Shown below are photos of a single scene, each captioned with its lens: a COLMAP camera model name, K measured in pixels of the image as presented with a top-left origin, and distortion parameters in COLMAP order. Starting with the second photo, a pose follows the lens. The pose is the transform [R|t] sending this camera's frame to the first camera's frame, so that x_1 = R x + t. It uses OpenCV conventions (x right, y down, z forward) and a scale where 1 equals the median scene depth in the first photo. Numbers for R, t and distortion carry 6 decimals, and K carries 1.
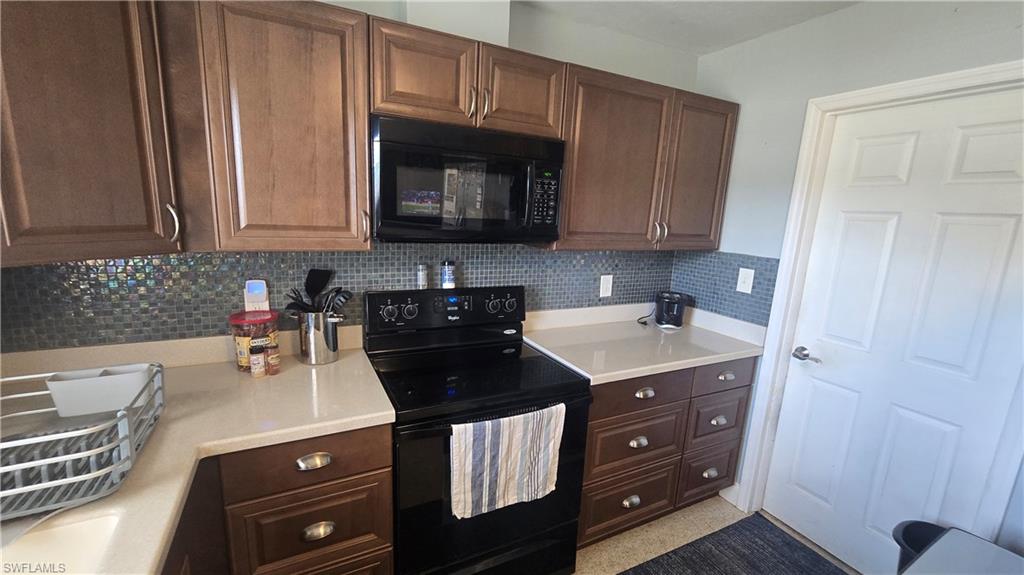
lens RADIAL K [[422.4, 0, 512.6], [0, 422.4, 295.8], [0, 0, 1]] dist [-0.007217, -0.000385]
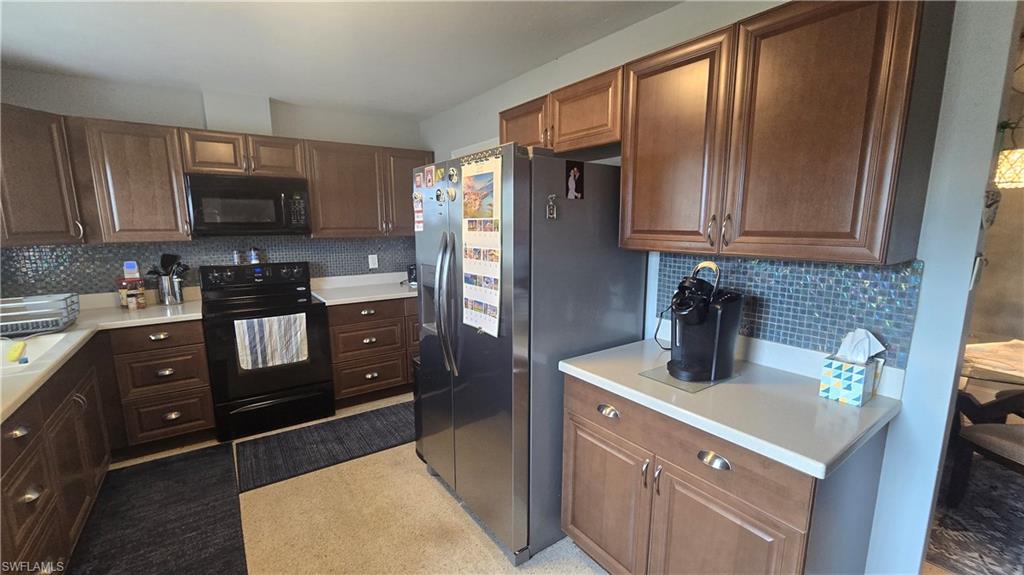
lens RADIAL K [[423.6, 0, 508.3], [0, 423.6, 296.4], [0, 0, 1]] dist [-0.001324, 0.000431]
pose [[0.989325, -0.071088, 0.127213, 0.847787], [0.074055, 0.997078, -0.018743, 0.295566], [-0.125509, 0.027963, 0.991698, -1.128677]]
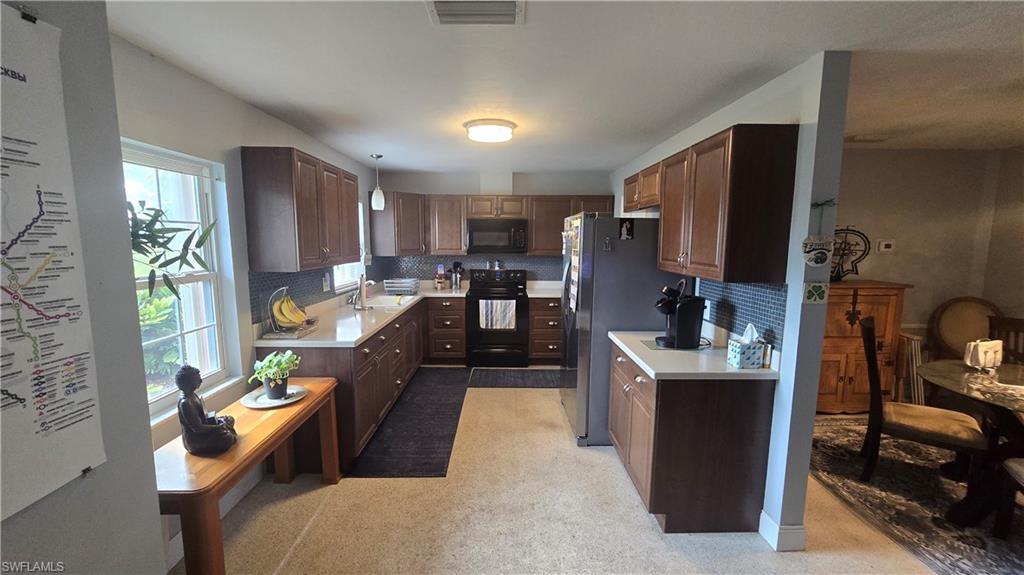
lens RADIAL K [[423.6, 0, 508.3], [0, 423.6, 296.4], [0, 0, 1]] dist [-0.001324, 0.000431]
pose [[0.893894, 0.021166, -0.447779, 1.603444], [-0.054280, 0.996646, -0.061247, 0.445574], [0.444980, 0.079053, 0.892044, -2.038408]]
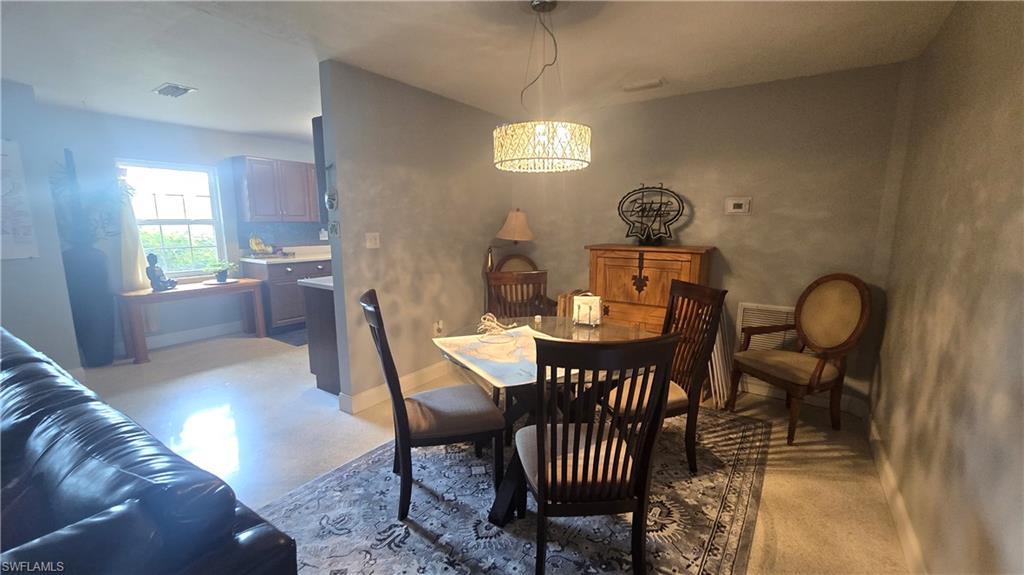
lens RADIAL K [[422.4, 0, 512.6], [0, 422.4, 295.8], [0, 0, 1]] dist [-0.007217, -0.000385]
pose [[0.477620, 0.113710, -0.871177, 4.031169], [-0.158713, 0.986442, 0.041741, 0.387185], [0.864112, 0.118331, 0.489191, -0.582594]]
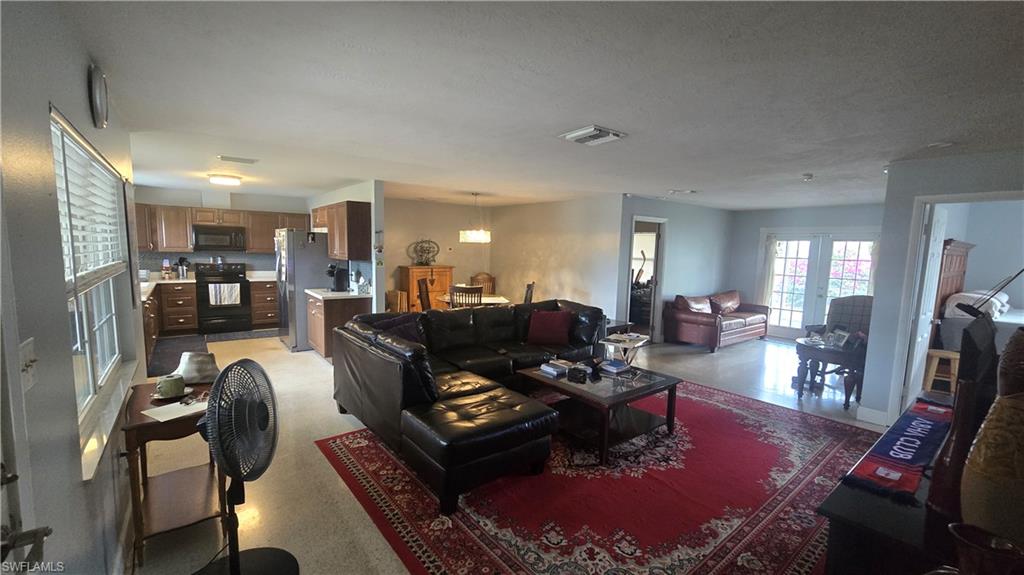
lens RADIAL K [[422.4, 0, 512.6], [0, 422.4, 295.8], [0, 0, 1]] dist [-0.007217, -0.000385]
pose [[0.982993, -0.037074, 0.179865, 2.353816], [0.051050, 0.995972, -0.073710, 0.926718], [-0.176407, 0.081639, 0.980926, -4.293407]]
